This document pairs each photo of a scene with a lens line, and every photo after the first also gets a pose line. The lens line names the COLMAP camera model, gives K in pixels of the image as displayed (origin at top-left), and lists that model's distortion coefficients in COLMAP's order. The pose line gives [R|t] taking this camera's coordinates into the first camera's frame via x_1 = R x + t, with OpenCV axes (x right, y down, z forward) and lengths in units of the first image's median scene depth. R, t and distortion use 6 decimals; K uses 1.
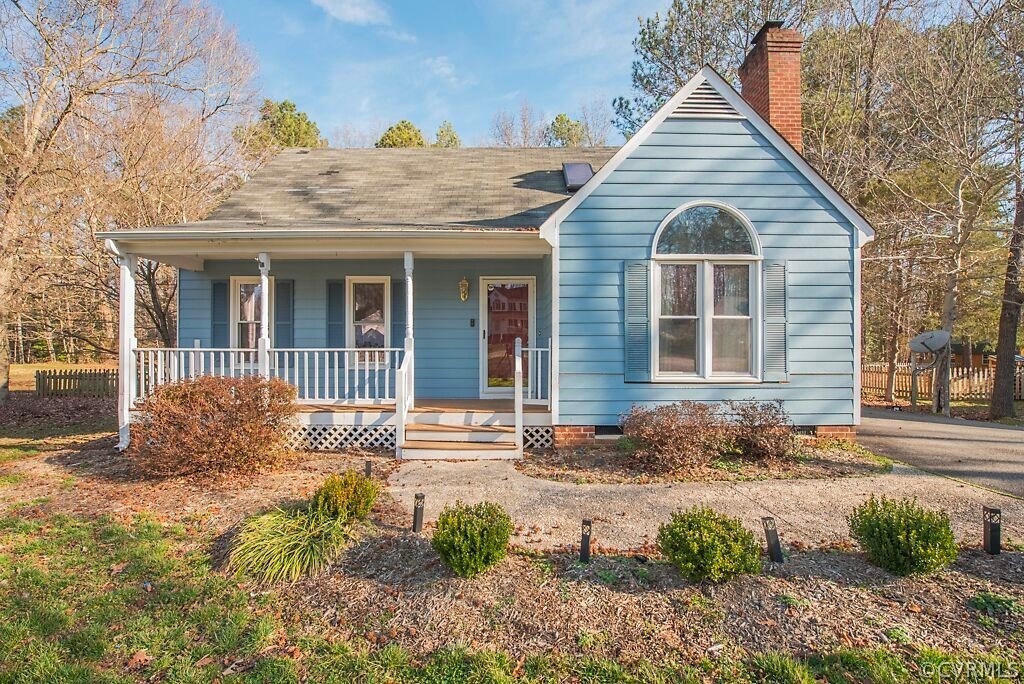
lens RADIAL K [[498.3, 0, 509.5], [0, 498.3, 341.6], [0, 0, 1]] dist [-0.019755, -0.000738]
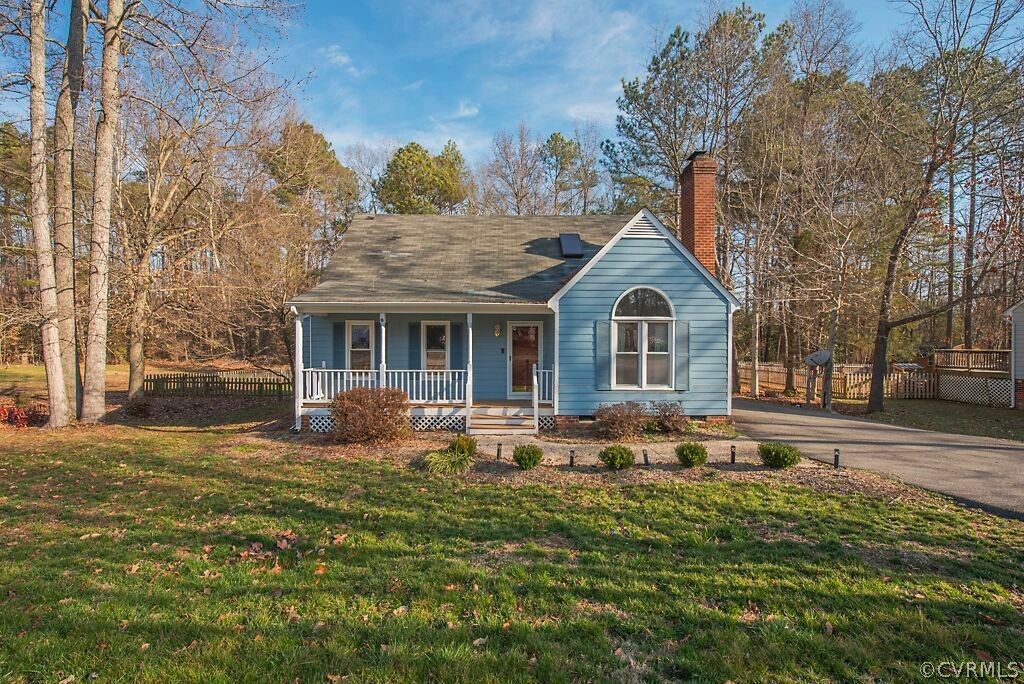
lens RADIAL K [[498.3, 0, 514.4], [0, 498.3, 343.0], [0, 0, 1]] dist [-0.019755, -0.000738]
pose [[0.999706, 0.002455, 0.024142, -0.092261], [-0.002690, 0.999949, 0.009707, -0.095854], [-0.024117, -0.009769, 0.999661, -0.697164]]
